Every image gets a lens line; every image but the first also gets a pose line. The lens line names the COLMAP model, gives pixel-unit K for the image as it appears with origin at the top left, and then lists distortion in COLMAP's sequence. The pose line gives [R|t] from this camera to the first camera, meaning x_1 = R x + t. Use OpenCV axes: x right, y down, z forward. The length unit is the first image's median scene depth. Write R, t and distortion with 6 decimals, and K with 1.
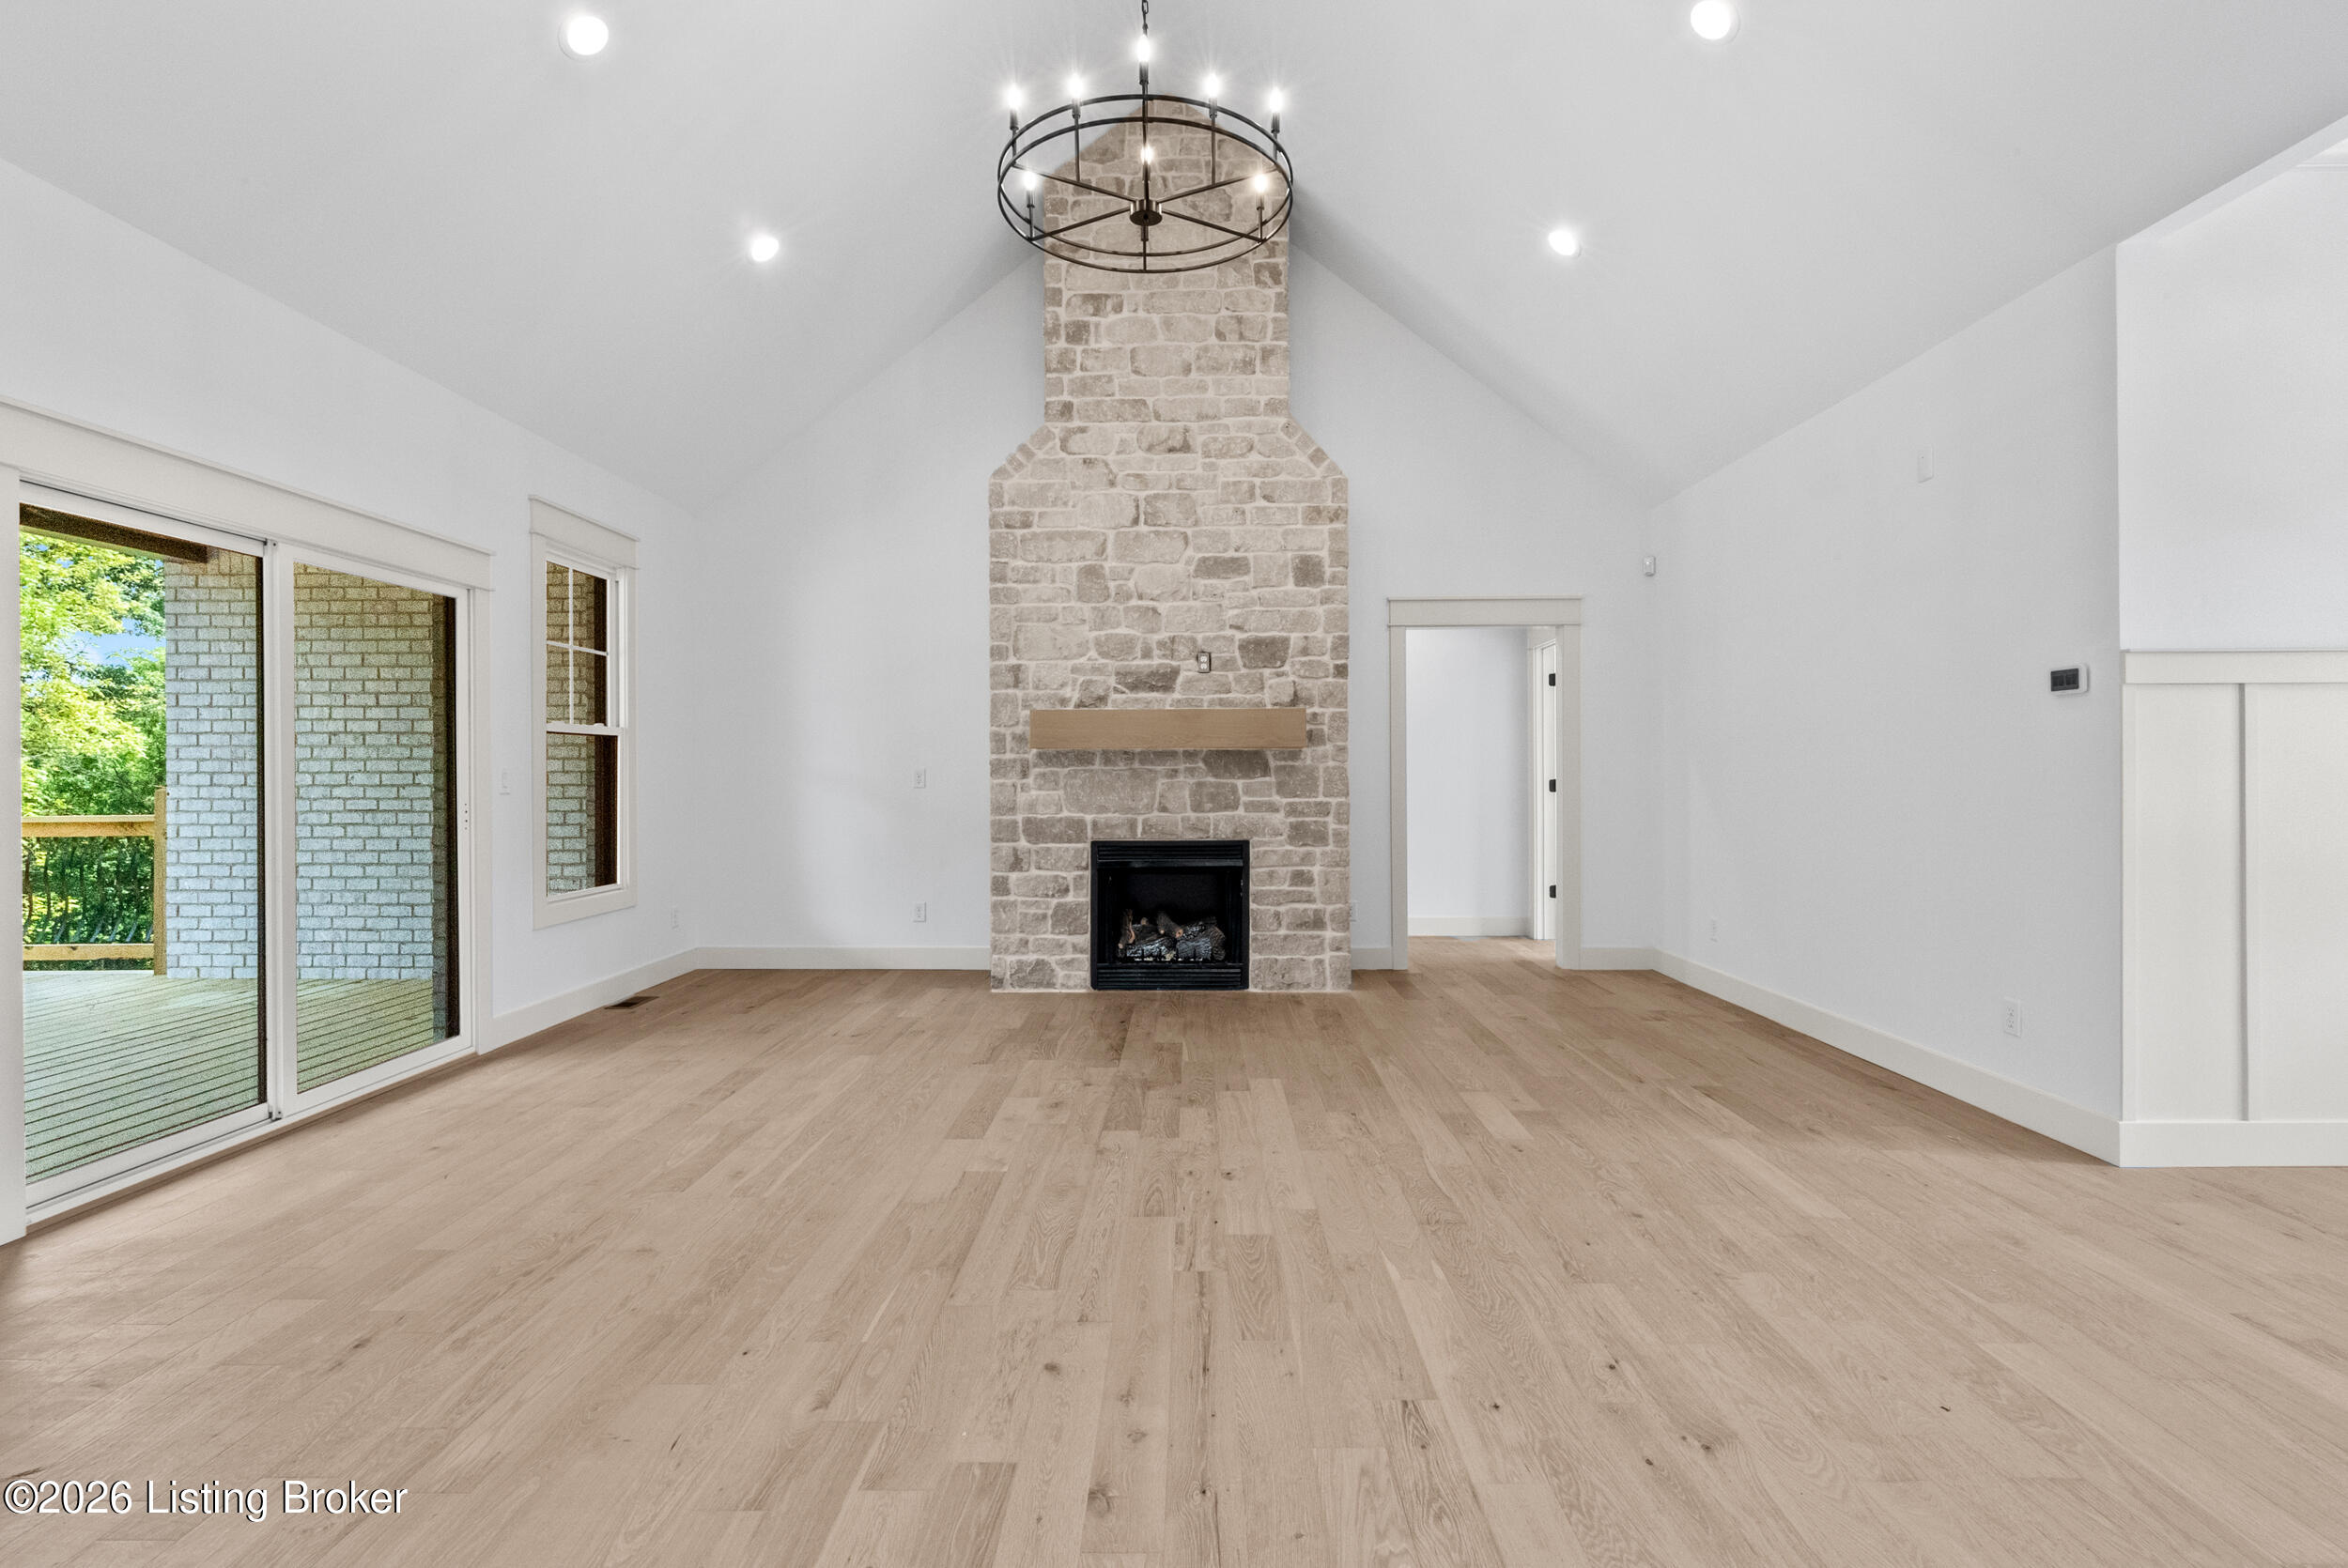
lens RADIAL K [[1066.9, 0, 1178.7], [0, 1066.9, 765.8], [0, 0, 1]] dist [-0.008355, 0.002070]
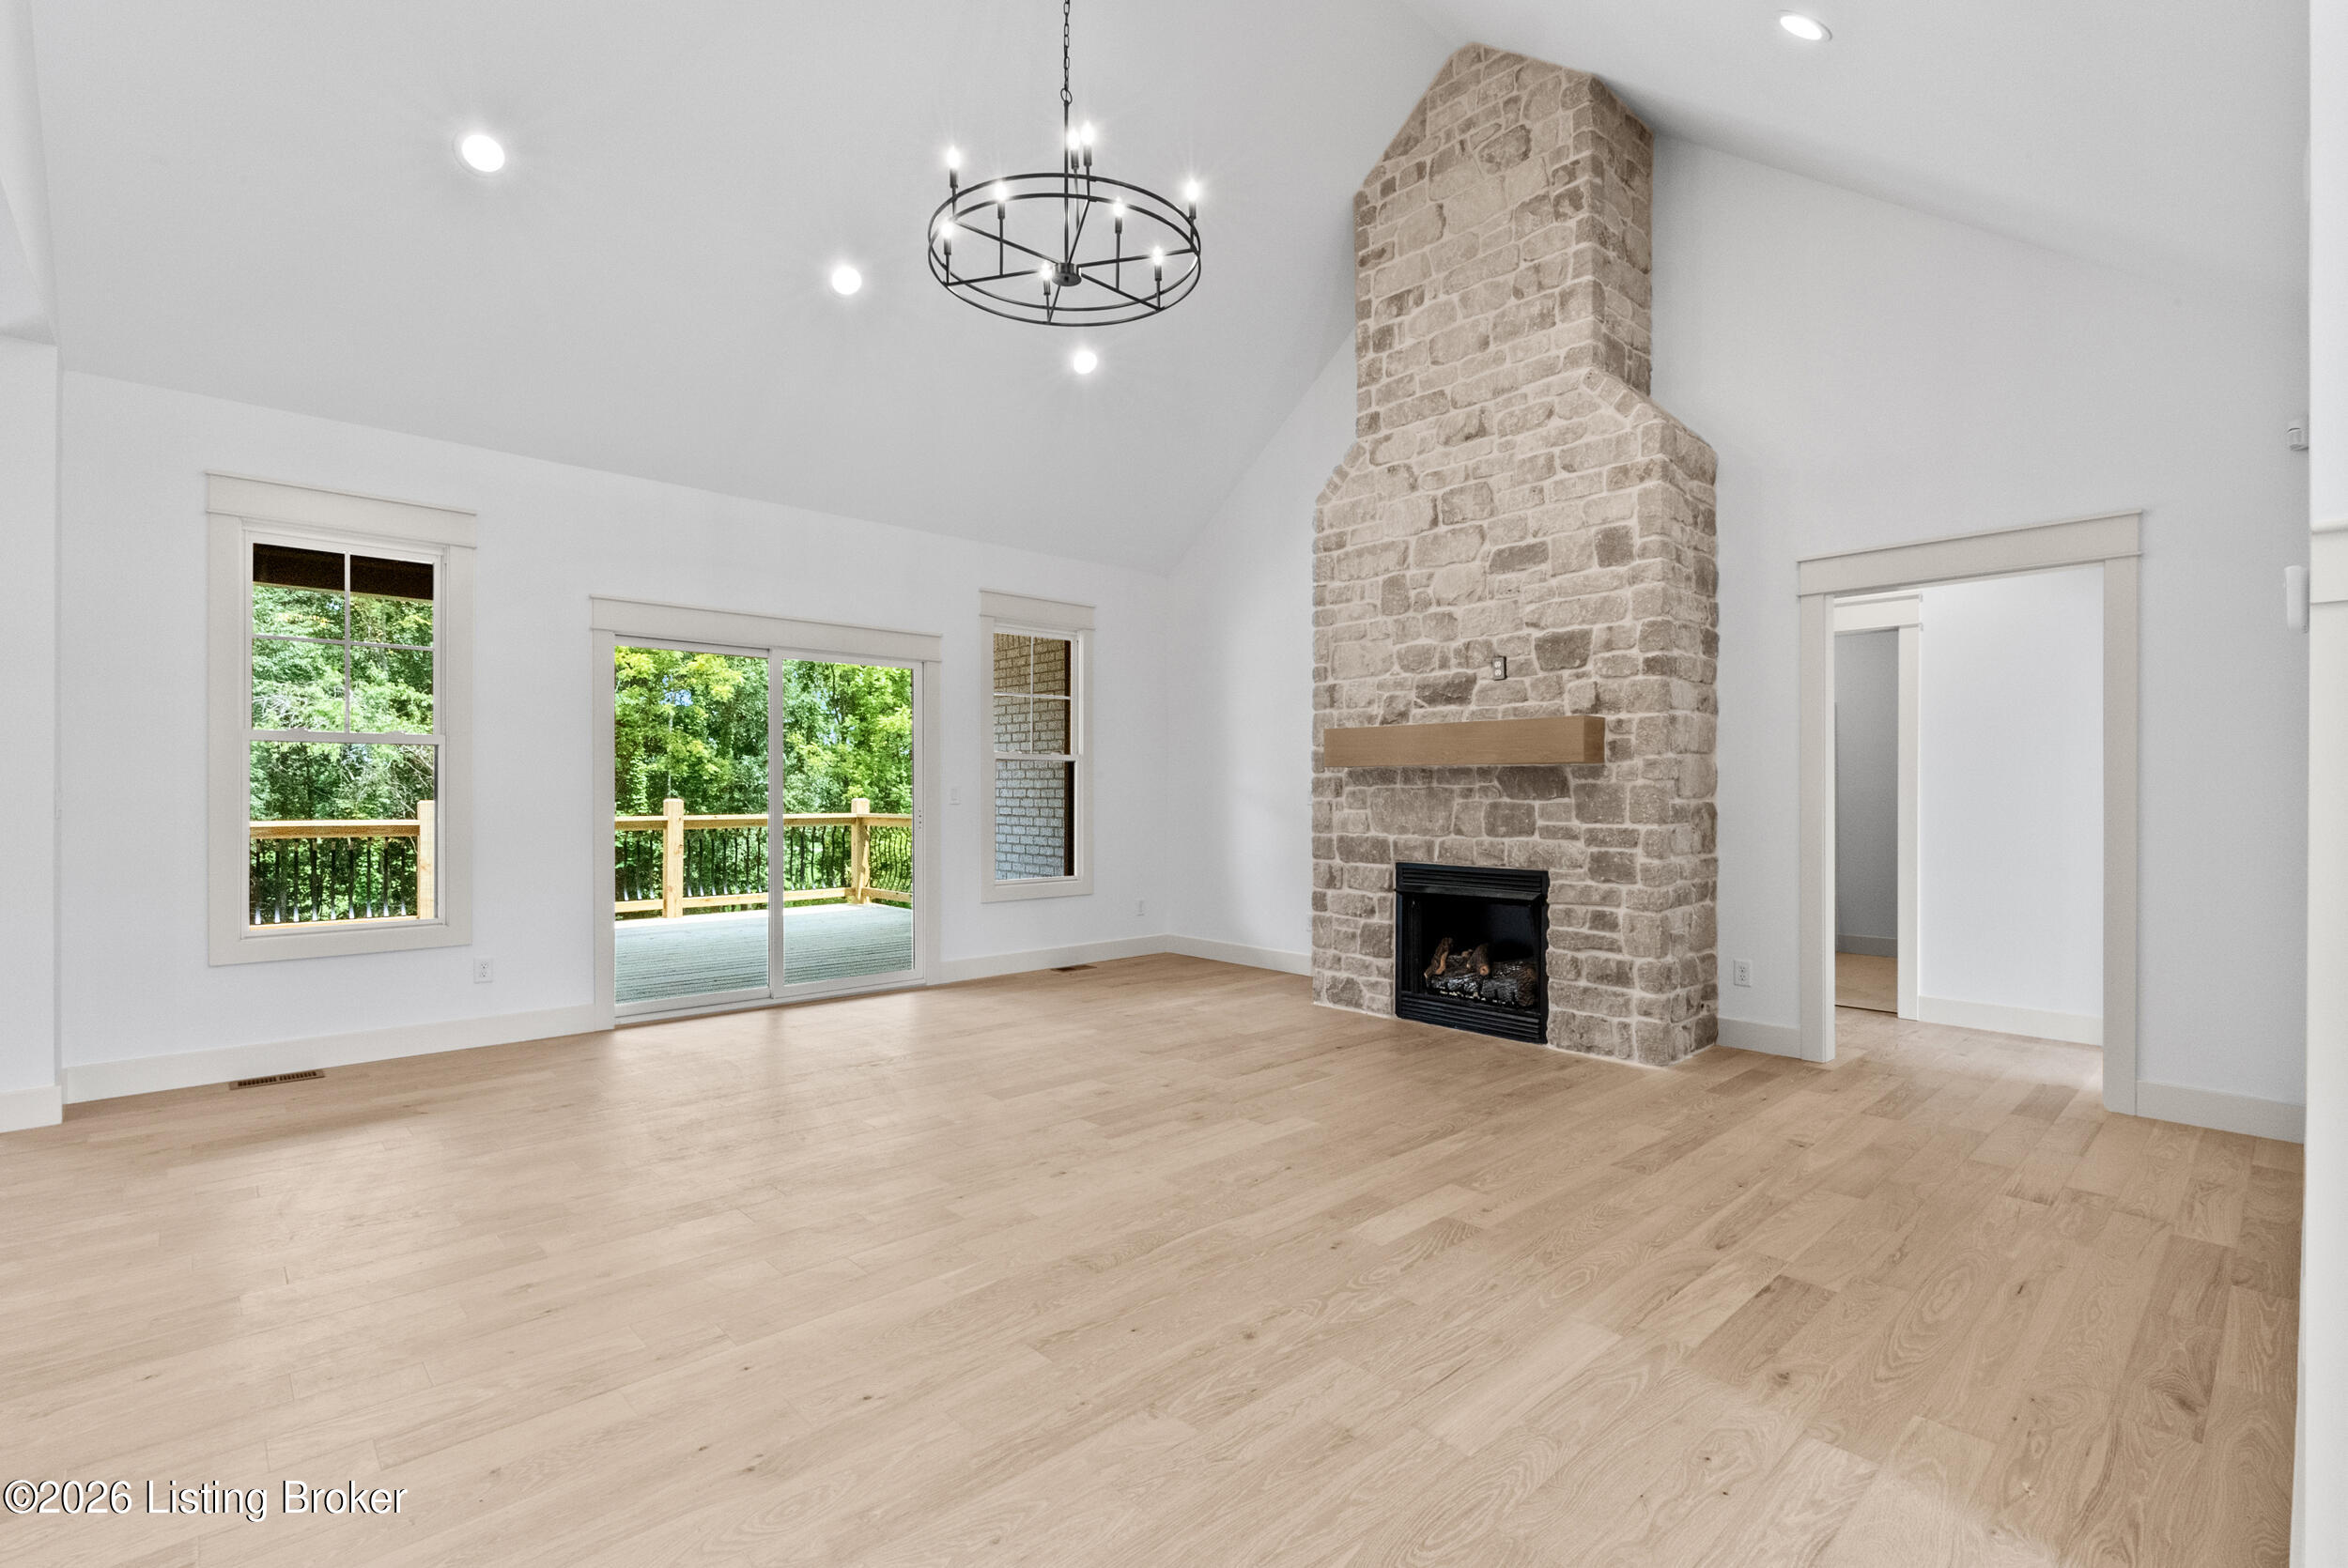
lens RADIAL K [[1066.9, 0, 1174.9], [0, 1066.9, 784.0], [0, 0, 1]] dist [-0.008355, 0.002070]
pose [[0.690438, 0.000403, -0.723392, 0.490592], [0.000749, 0.999999, 0.001273, -0.001850], [0.723392, -0.001421, 0.690437, 0.195725]]
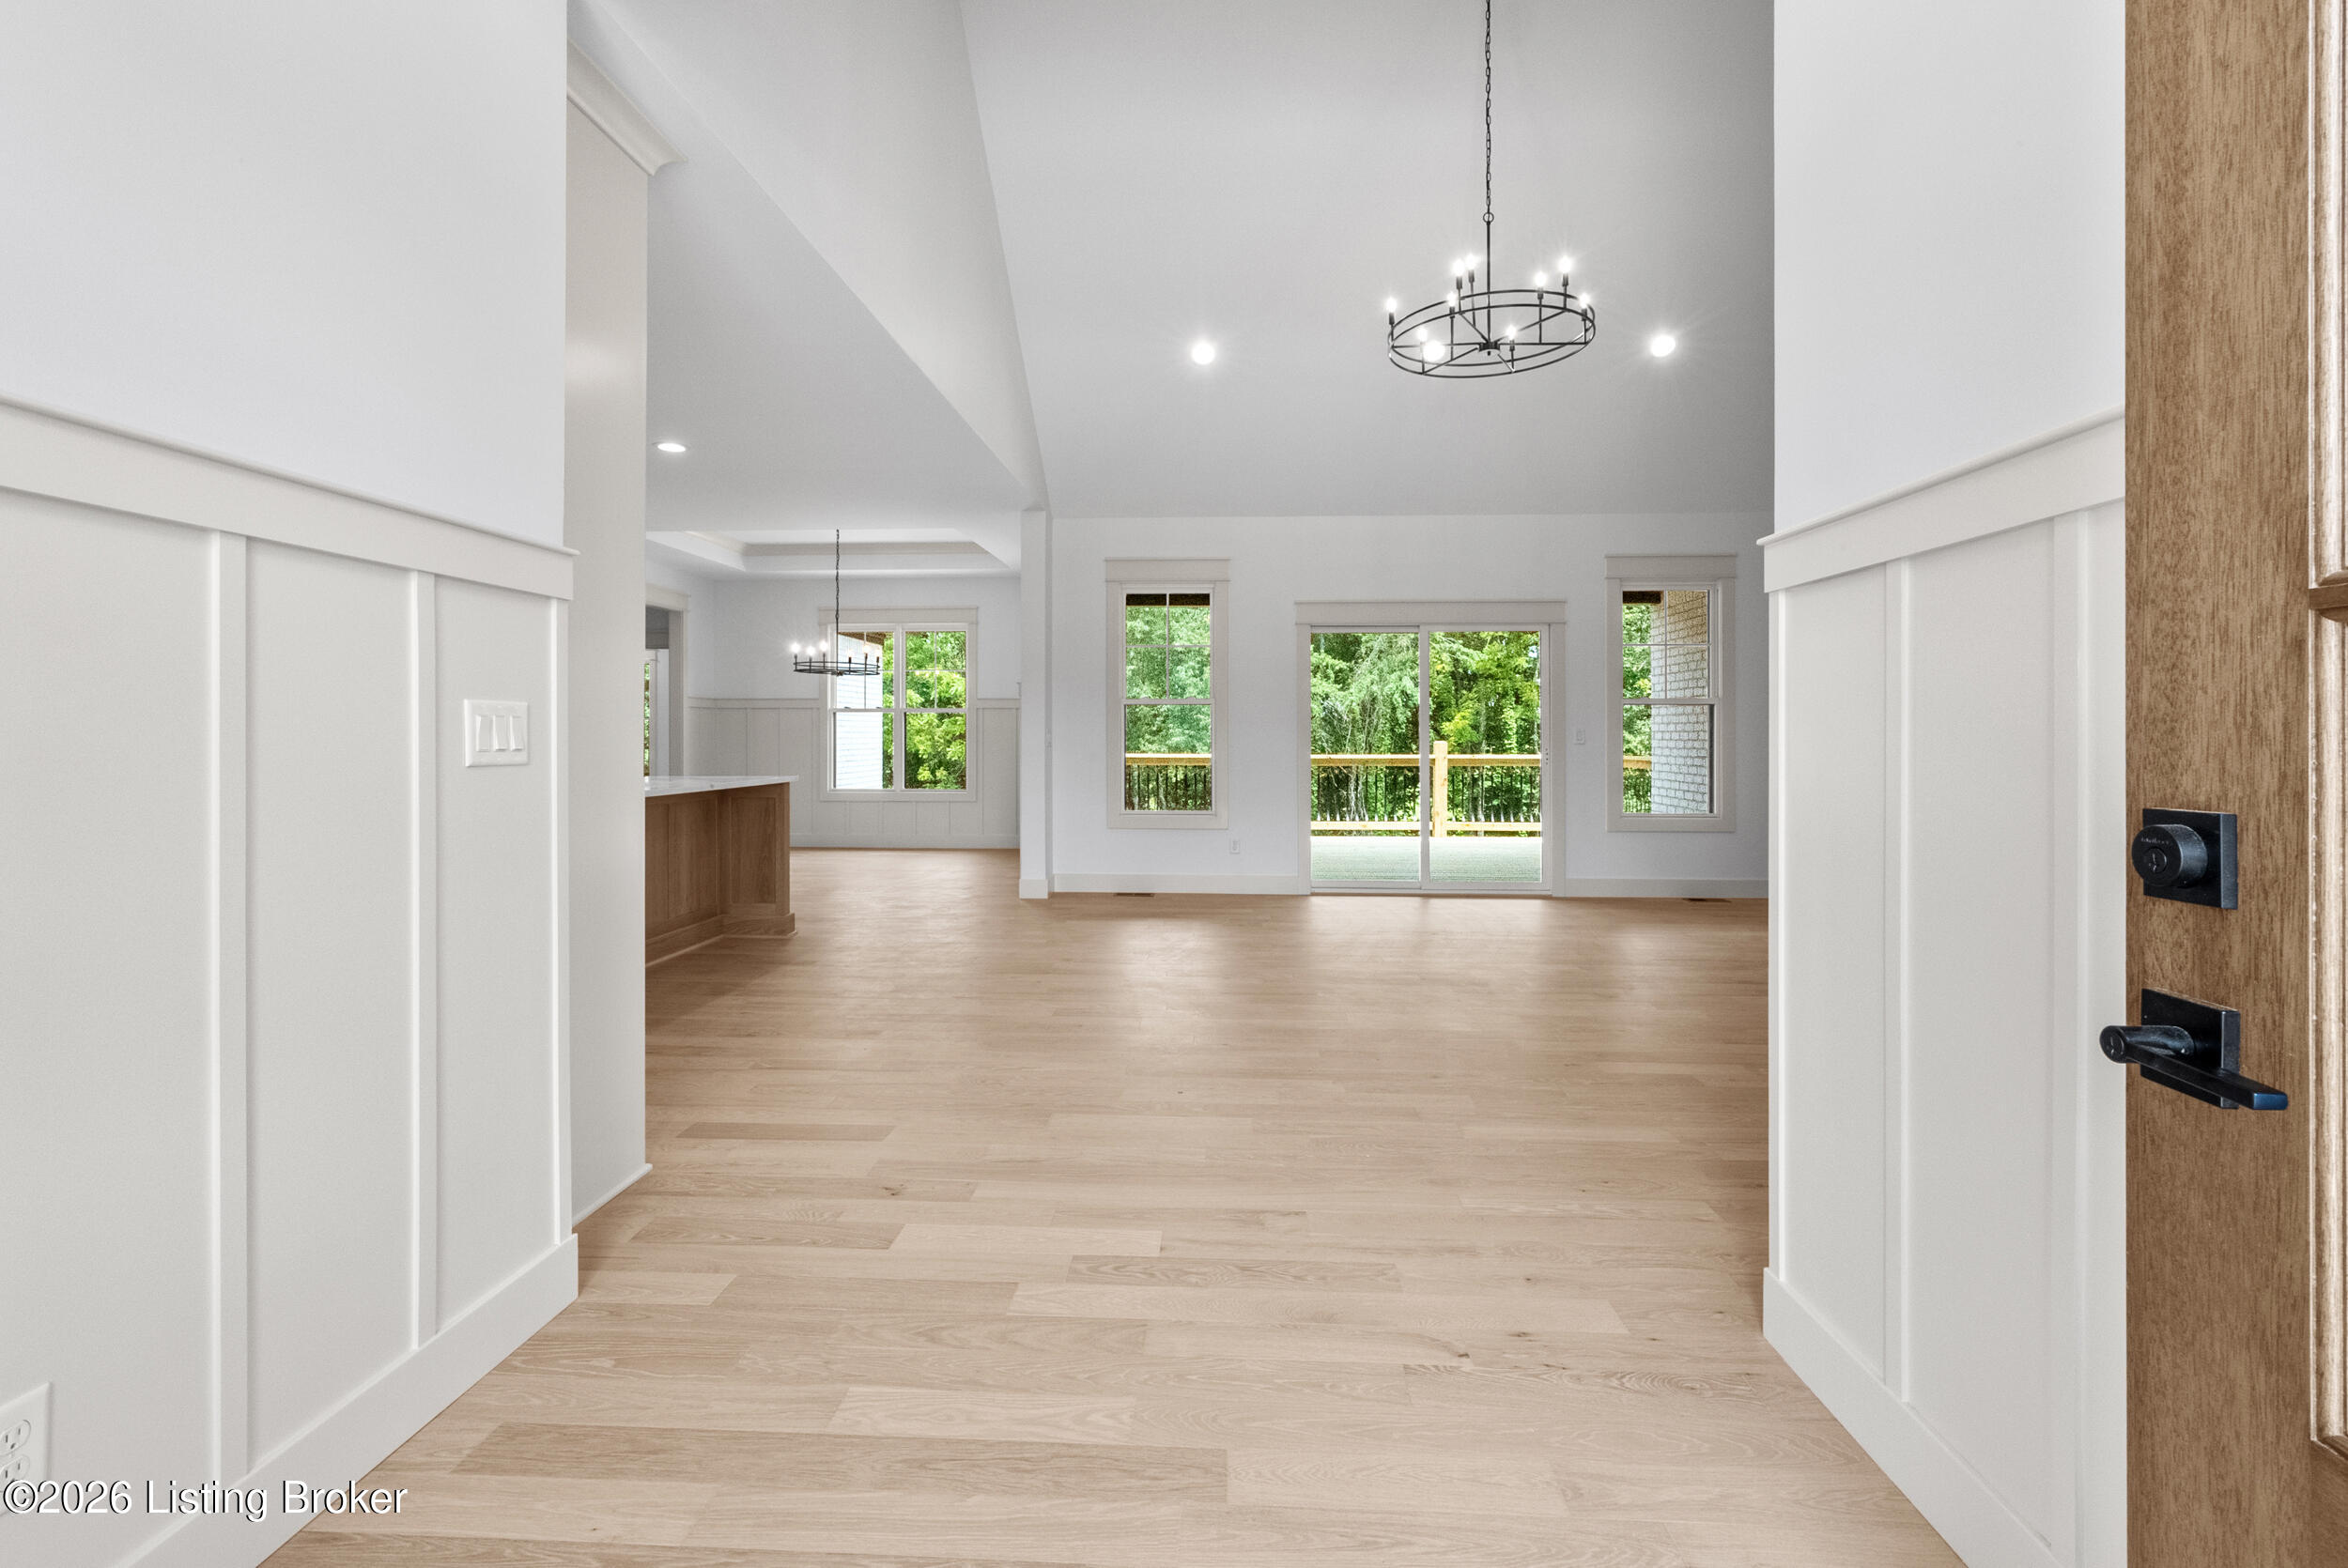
lens RADIAL K [[1066.9, 0, 1191.0], [0, 1066.9, 727.6], [0, 0, 1]] dist [-0.008355, 0.002070]
pose [[-0.032235, -0.003444, -0.999474, 0.855267], [0.006378, 0.999973, -0.003651, 0.003386], [0.999460, -0.006493, -0.032212, 0.372034]]
